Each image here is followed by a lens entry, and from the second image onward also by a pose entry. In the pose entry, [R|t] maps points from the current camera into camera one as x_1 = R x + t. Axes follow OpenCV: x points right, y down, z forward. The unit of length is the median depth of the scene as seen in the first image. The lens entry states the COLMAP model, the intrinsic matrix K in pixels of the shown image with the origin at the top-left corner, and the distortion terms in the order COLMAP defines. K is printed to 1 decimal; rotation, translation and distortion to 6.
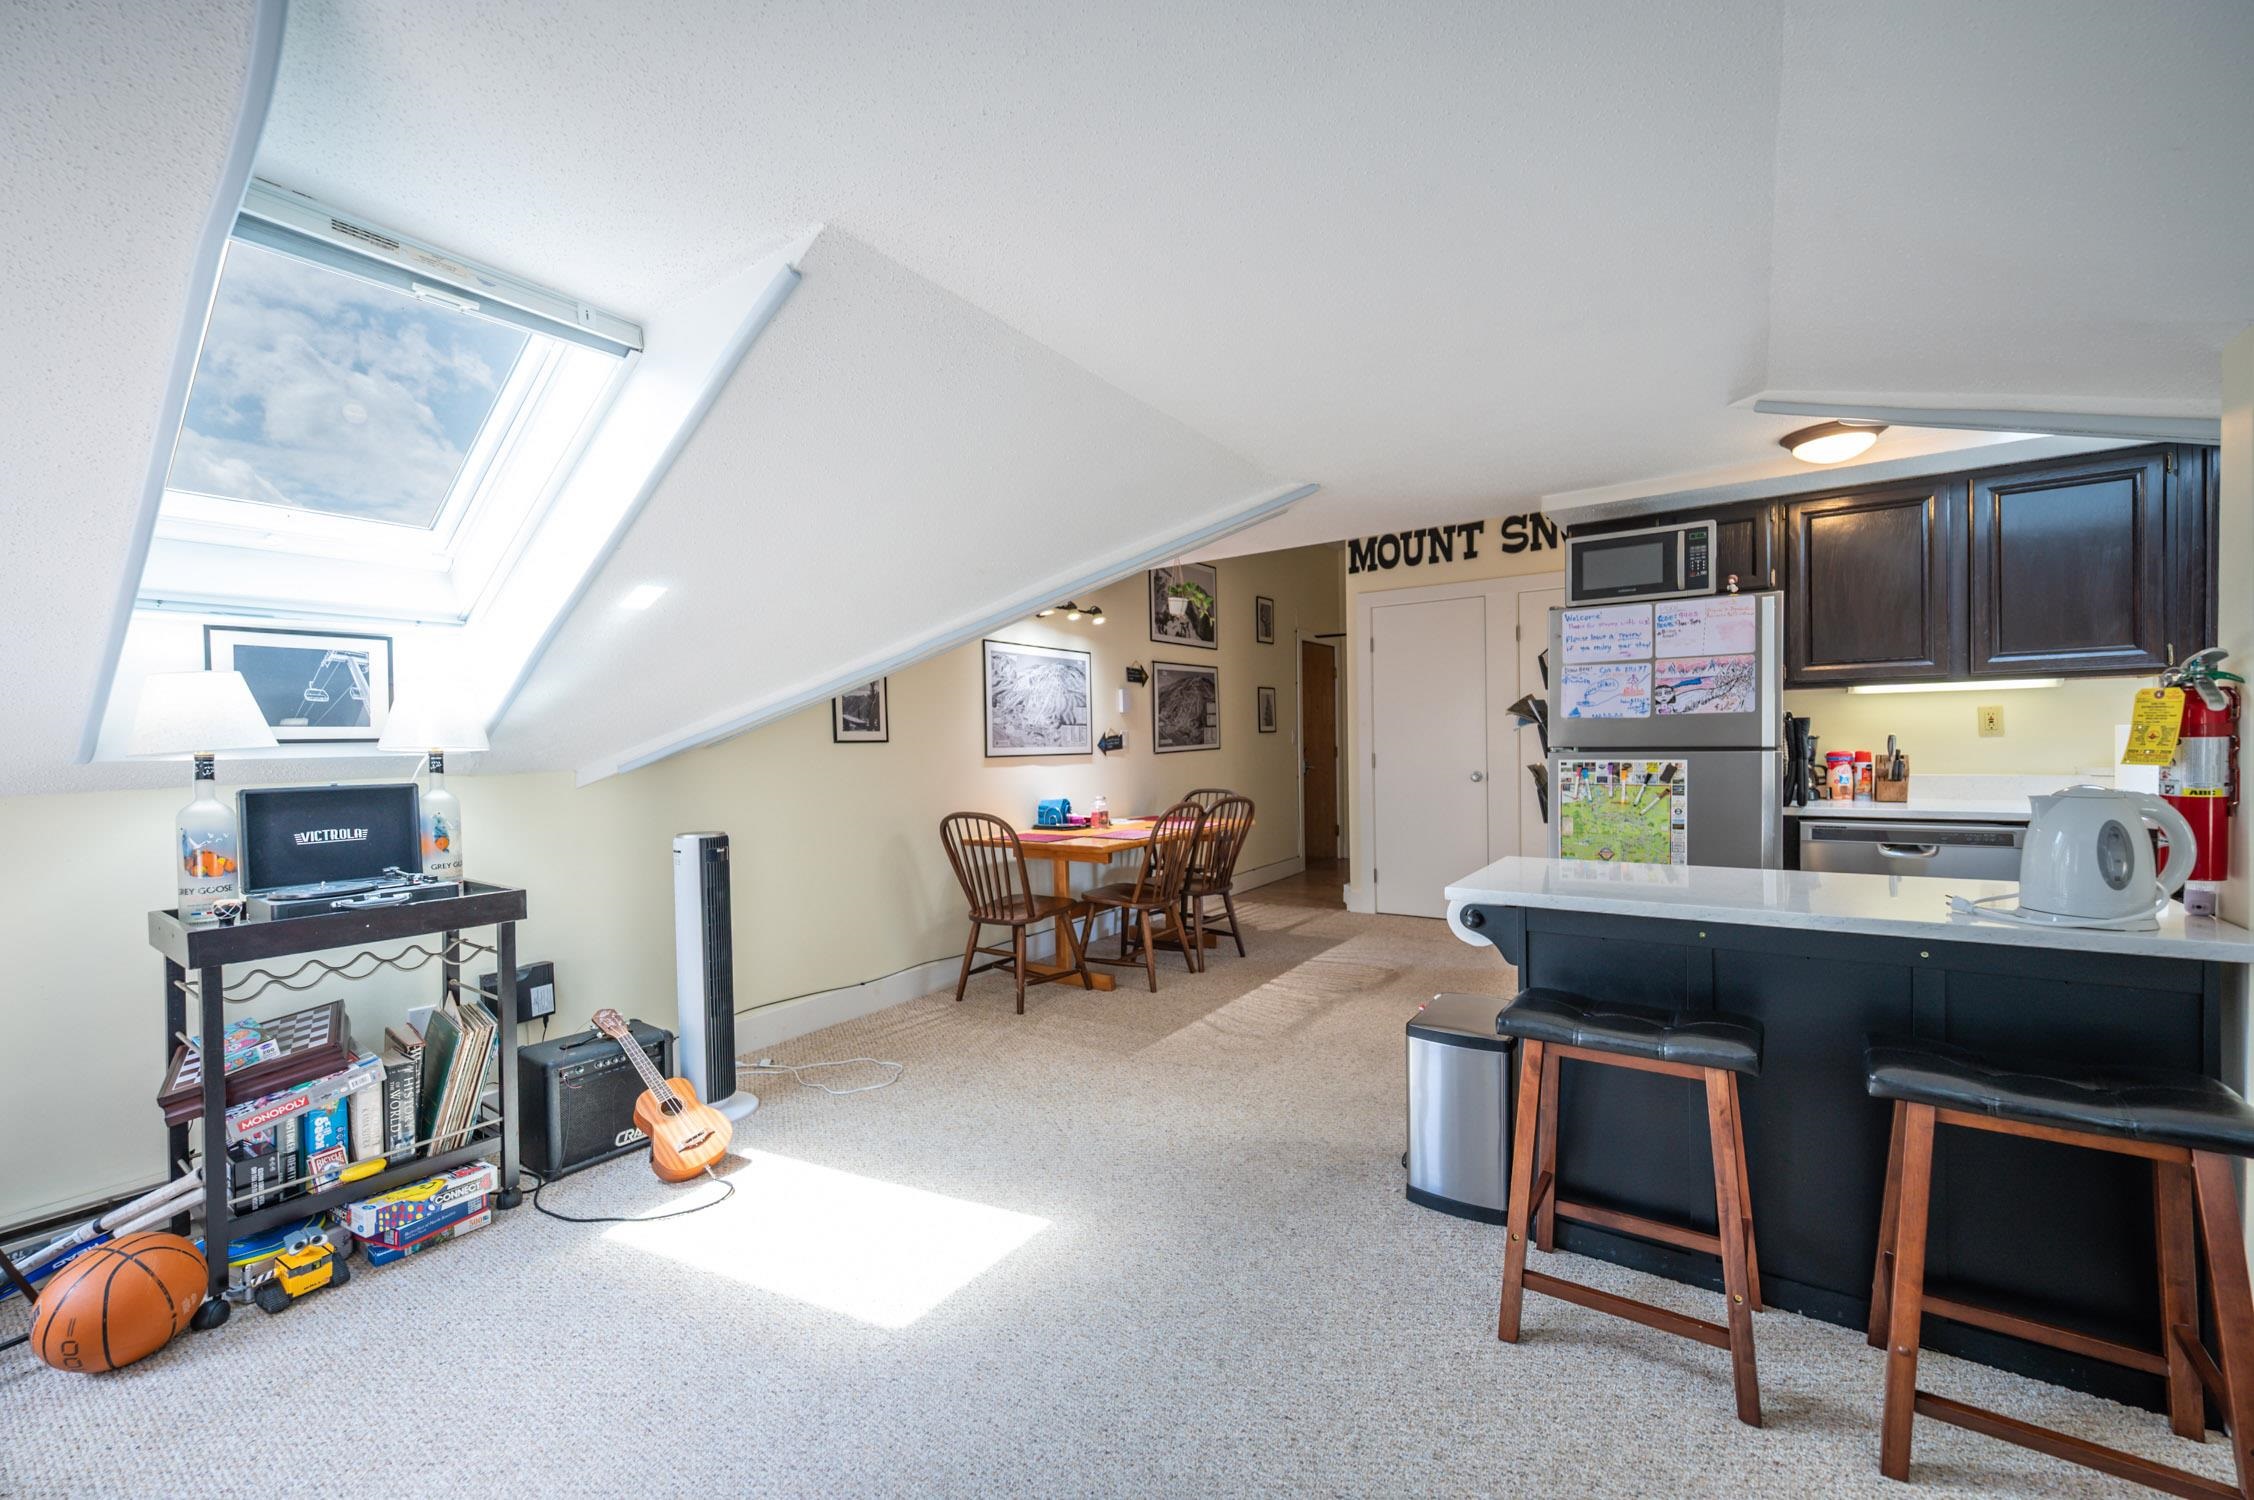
lens RADIAL K [[893.1, 0, 1131.1], [0, 893.1, 763.6], [0, 0, 1]] dist [0.001284, 0.000239]
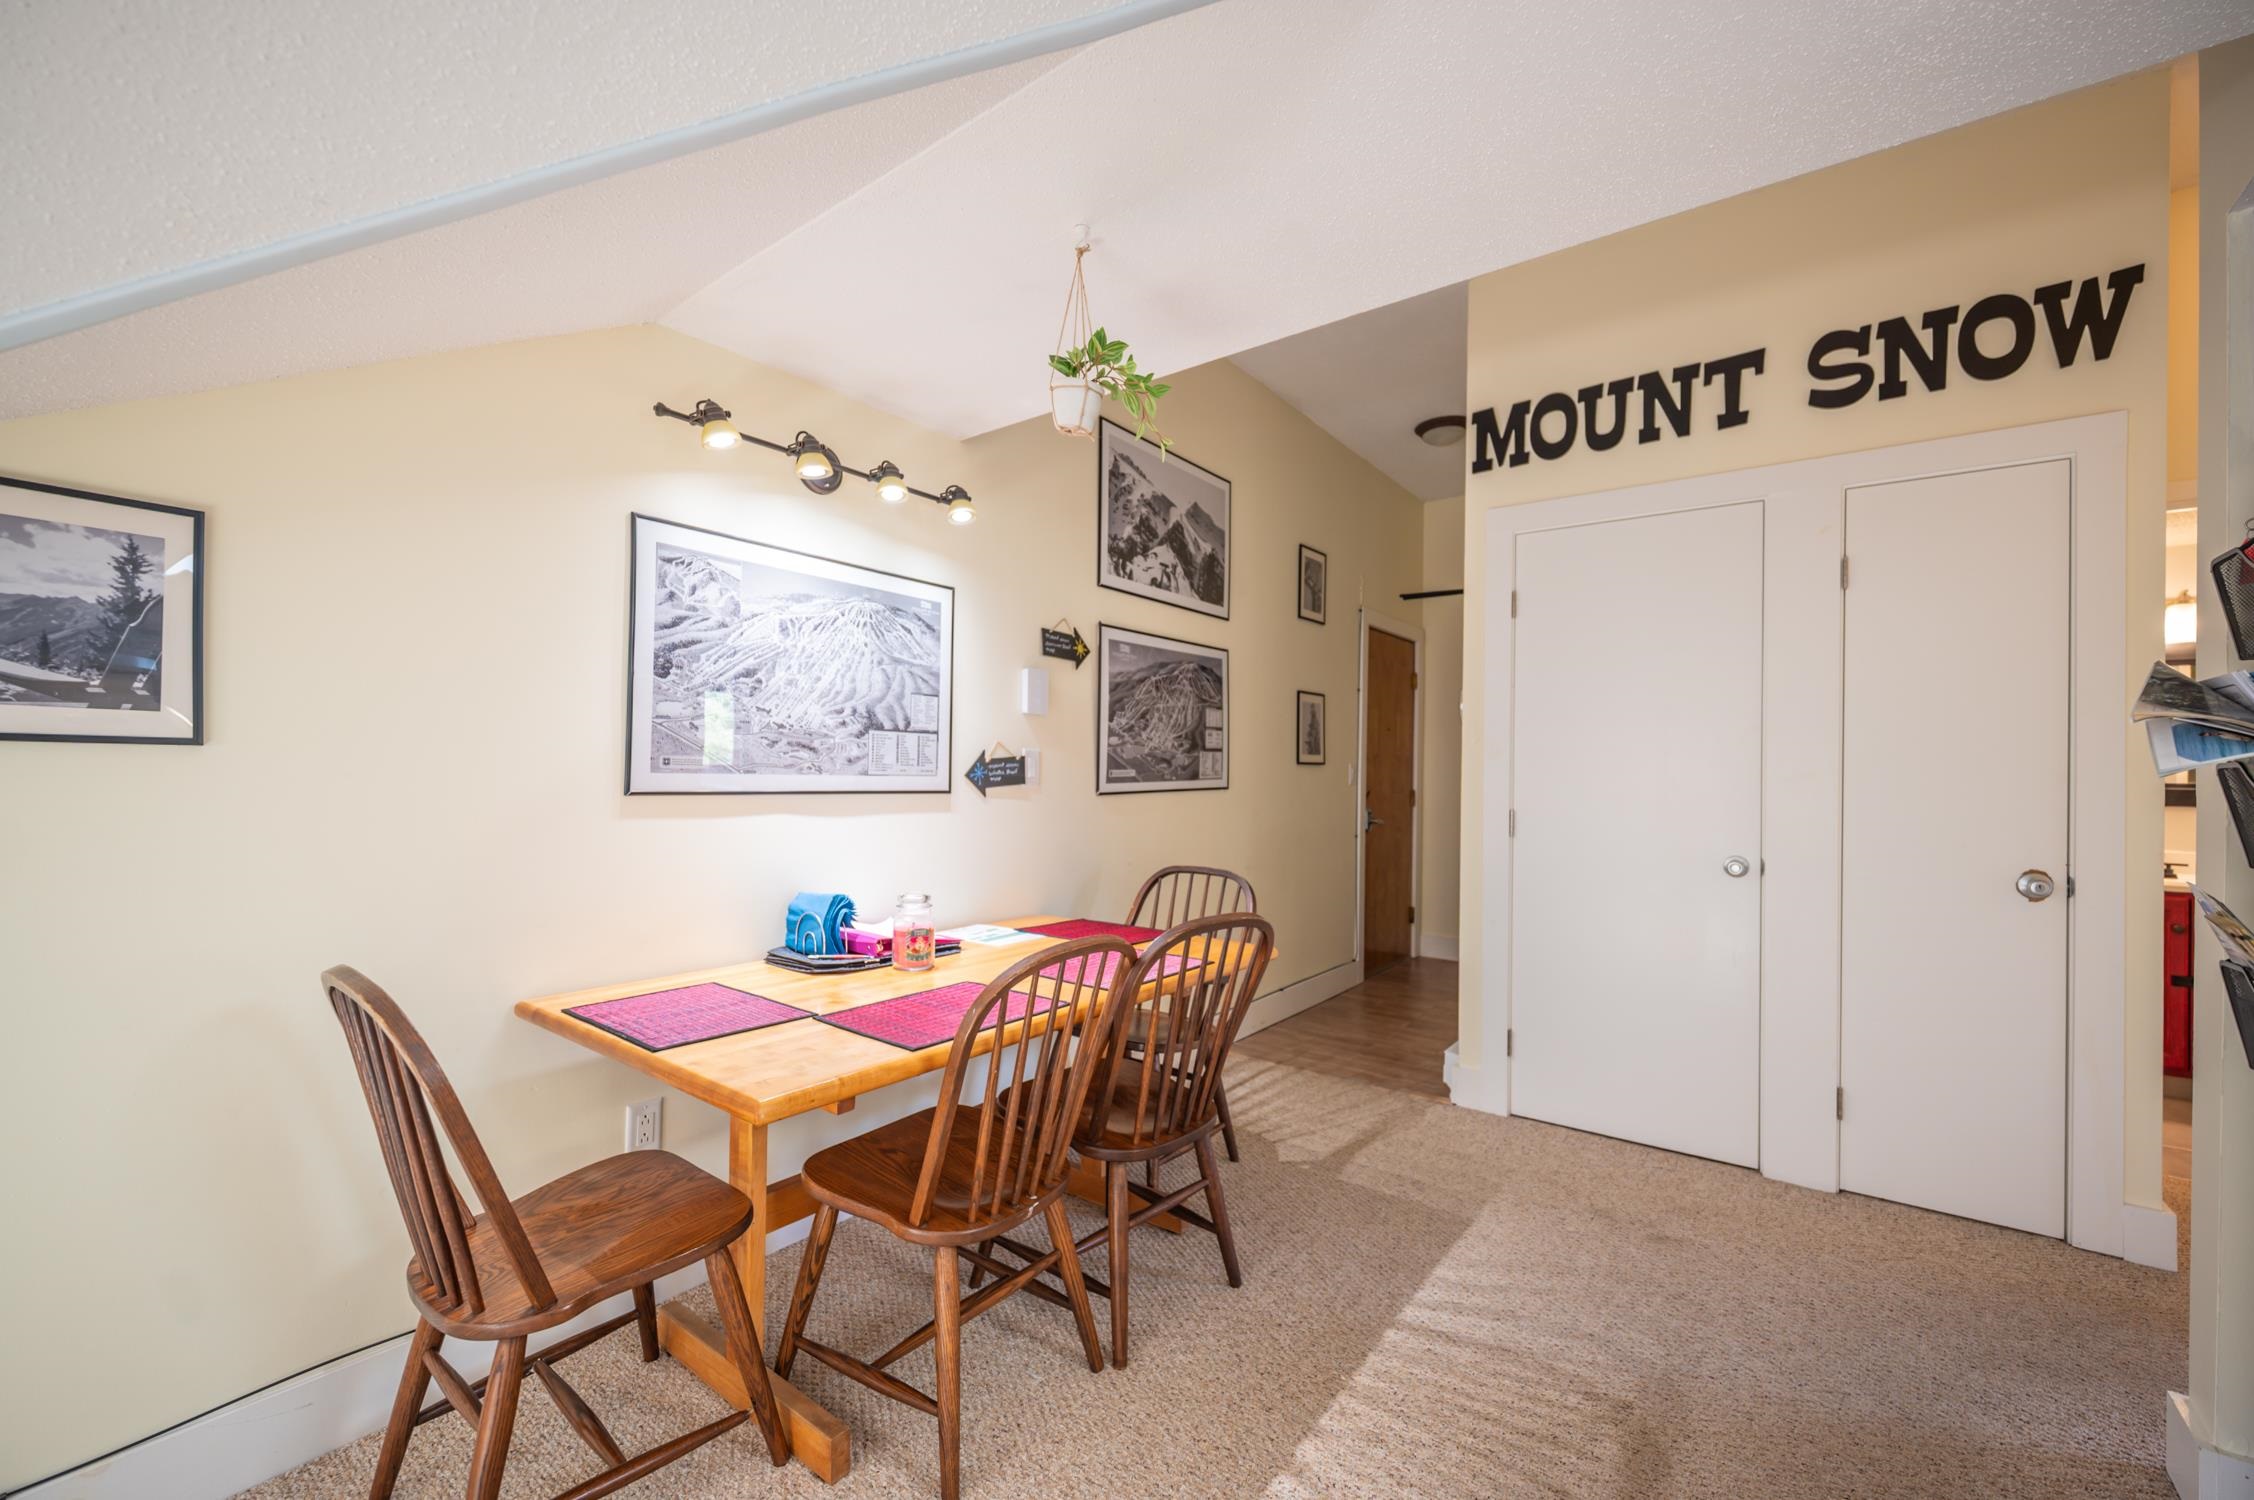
lens RADIAL K [[893.1, 0, 1130.9], [0, 893.1, 765.0], [0, 0, 1]] dist [0.001284, 0.000239]
pose [[0.998203, 0.035051, -0.048609, 0.104647], [-0.036670, 0.998789, -0.032813, -0.017631], [0.047400, 0.034536, 0.998279, 0.674671]]
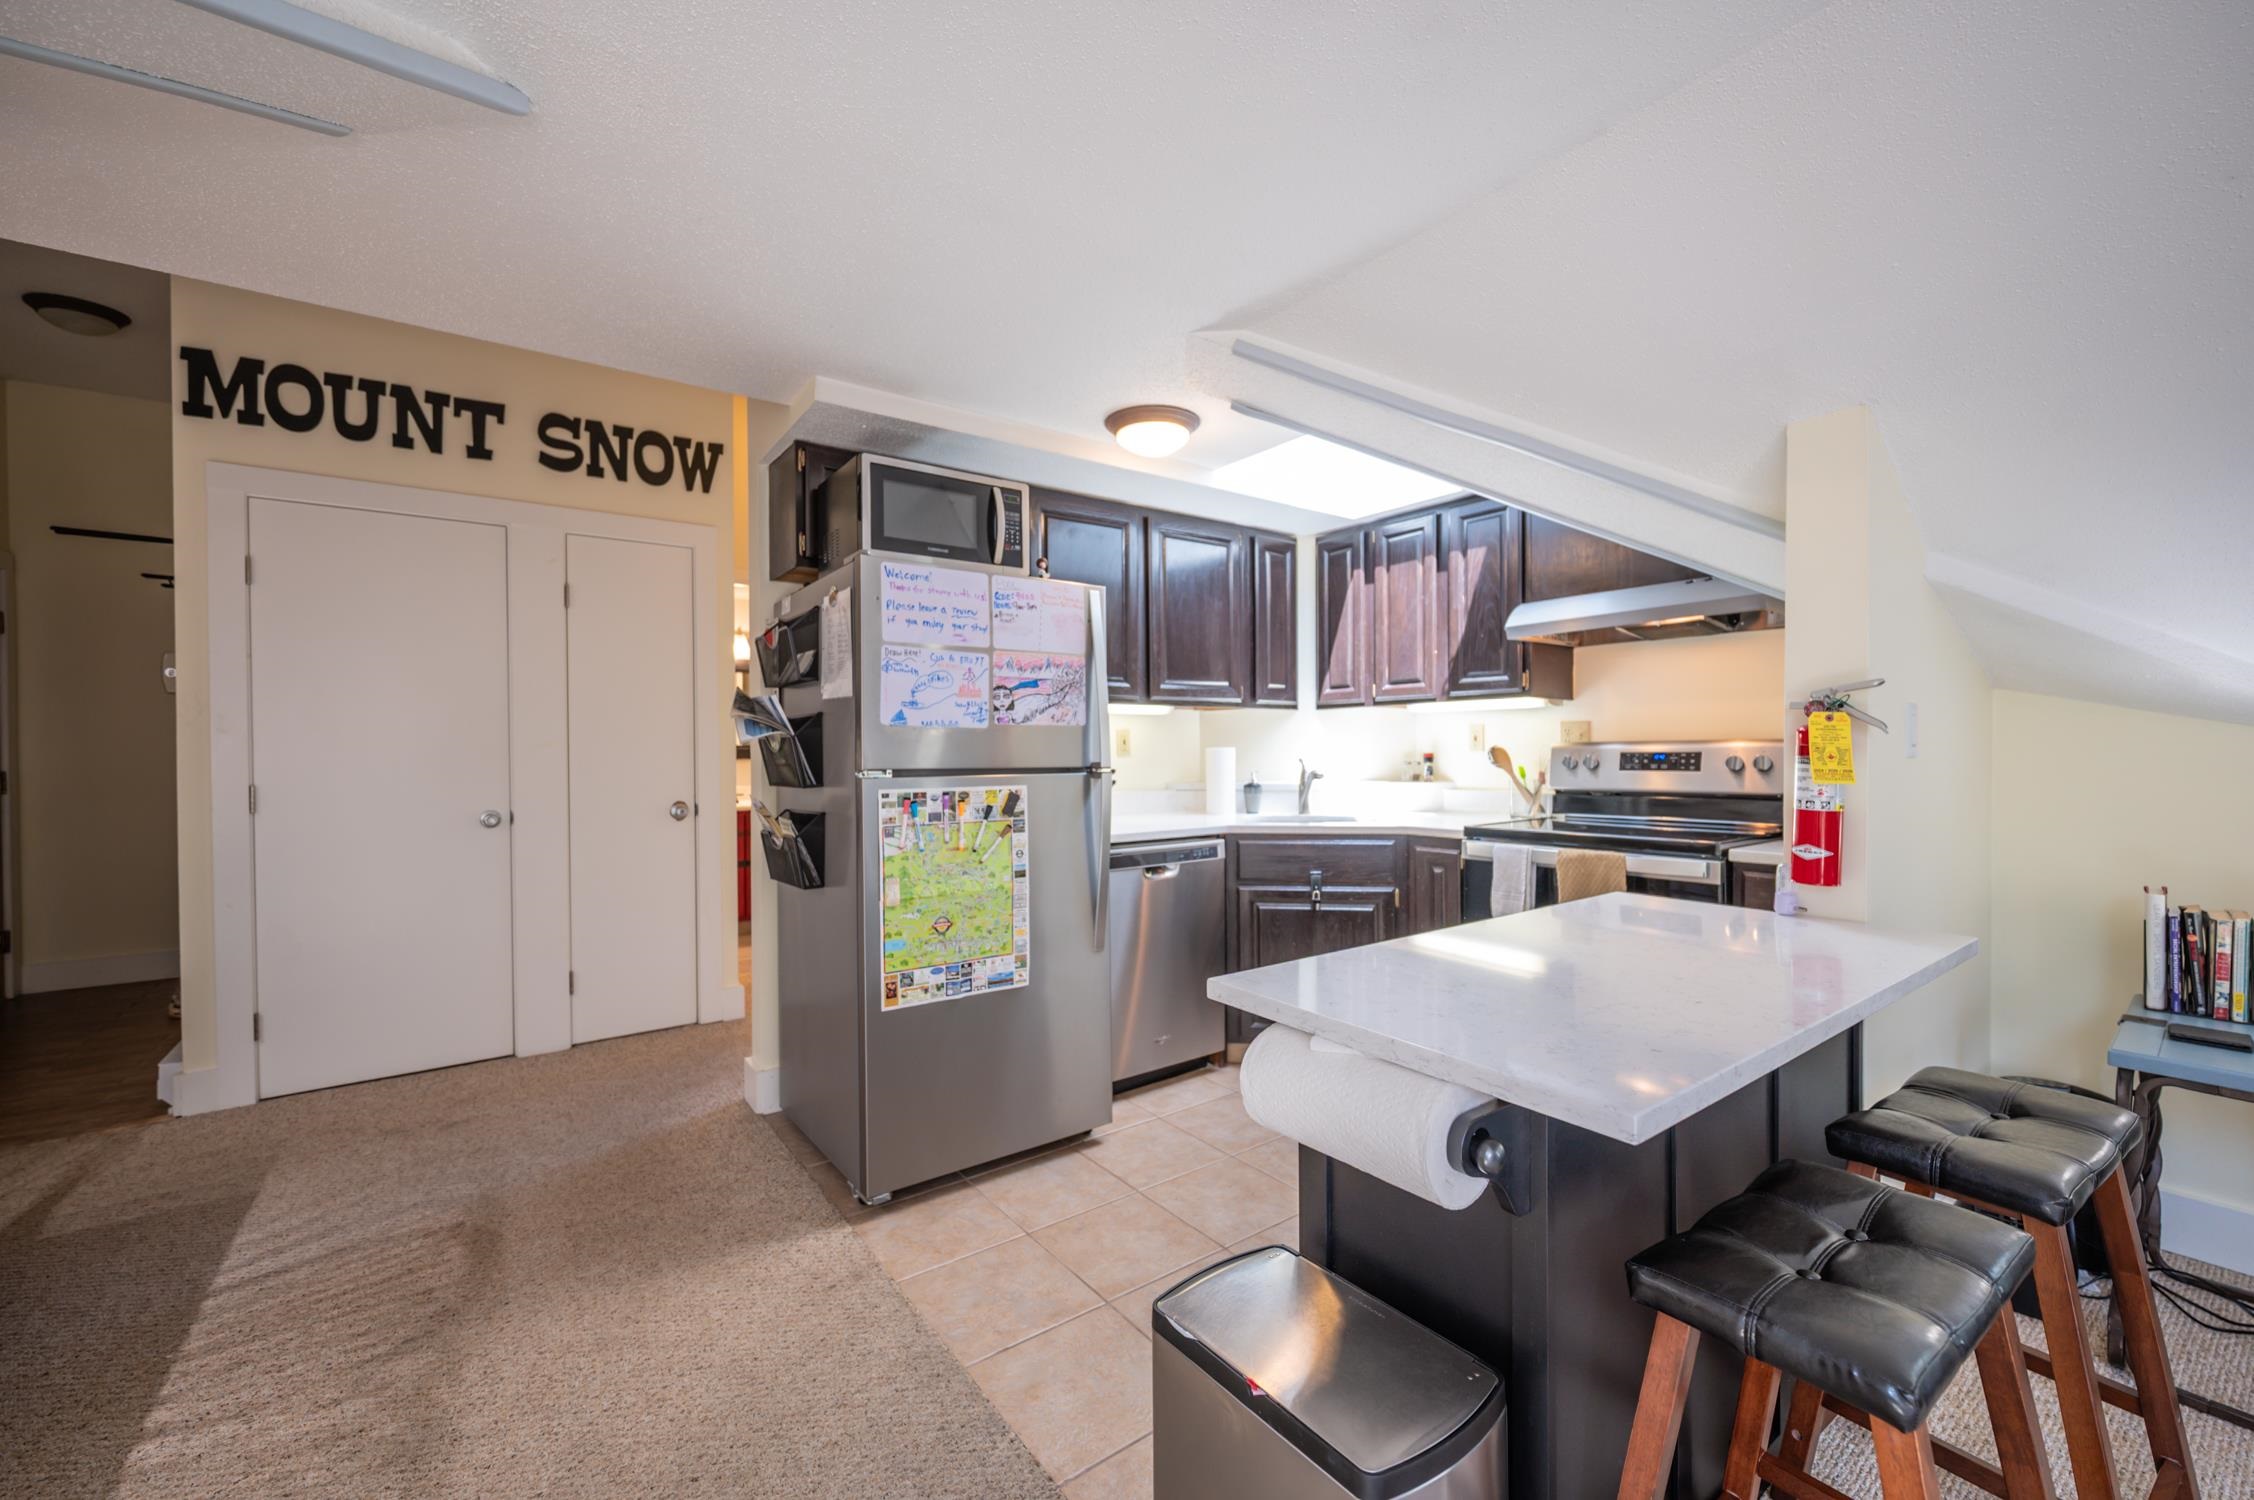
lens RADIAL K [[893.1, 0, 1126.8], [0, 893.1, 753.0], [0, 0, 1]] dist [0.001284, 0.000239]
pose [[0.334715, 0.008315, 0.942283, -0.057544], [0.023619, 0.999573, -0.017211, -0.013248], [-0.942023, 0.028017, 0.334376, 0.532627]]
